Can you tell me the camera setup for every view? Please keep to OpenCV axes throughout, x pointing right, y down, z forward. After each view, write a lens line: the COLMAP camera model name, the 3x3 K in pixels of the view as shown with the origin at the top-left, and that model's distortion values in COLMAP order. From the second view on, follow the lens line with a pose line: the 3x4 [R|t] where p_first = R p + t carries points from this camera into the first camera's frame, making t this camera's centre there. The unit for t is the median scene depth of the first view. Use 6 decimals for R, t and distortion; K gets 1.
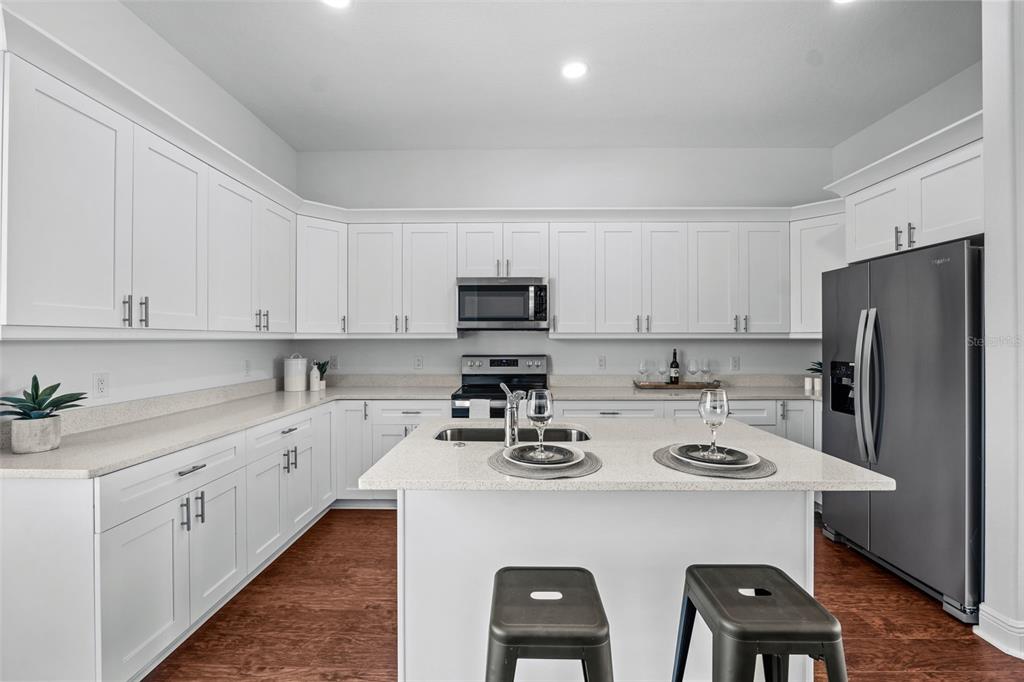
lens RADIAL K [[421.4, 0, 516.1], [0, 421.4, 336.0], [0, 0, 1]] dist [0.003766, -0.000423]
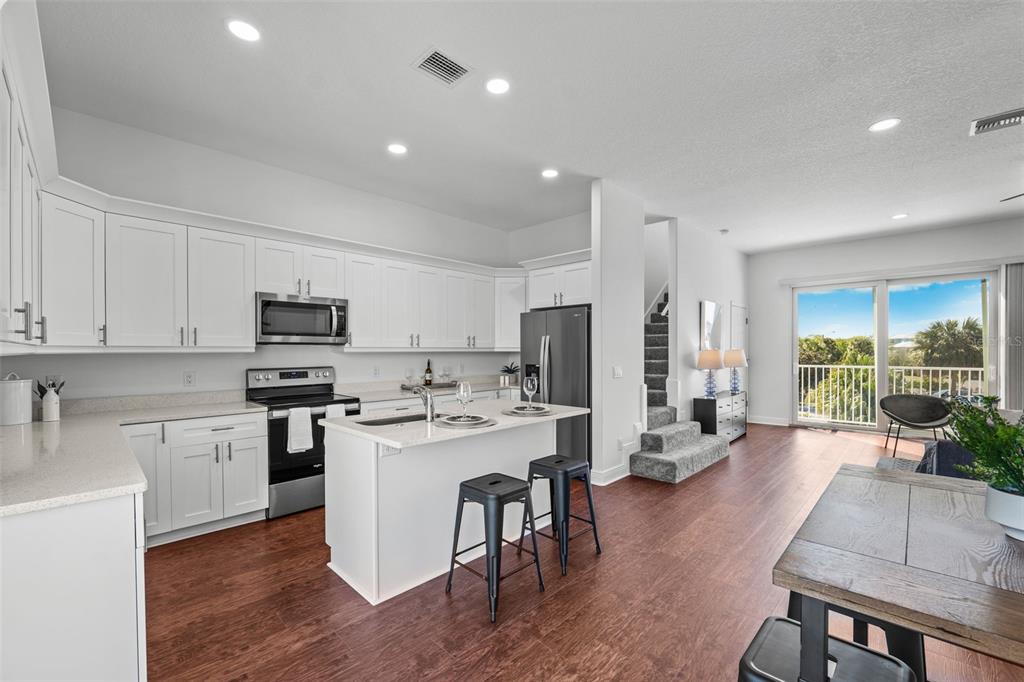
lens RADIAL K [[421.4, 0, 504.1], [0, 421.4, 350.5], [0, 0, 1]] dist [0.003766, -0.000423]
pose [[0.703791, -0.000585, 0.710407, -0.441631], [-0.003365, 0.999986, 0.004158, -0.004309], [-0.710399, -0.005316, 0.703779, -0.130302]]
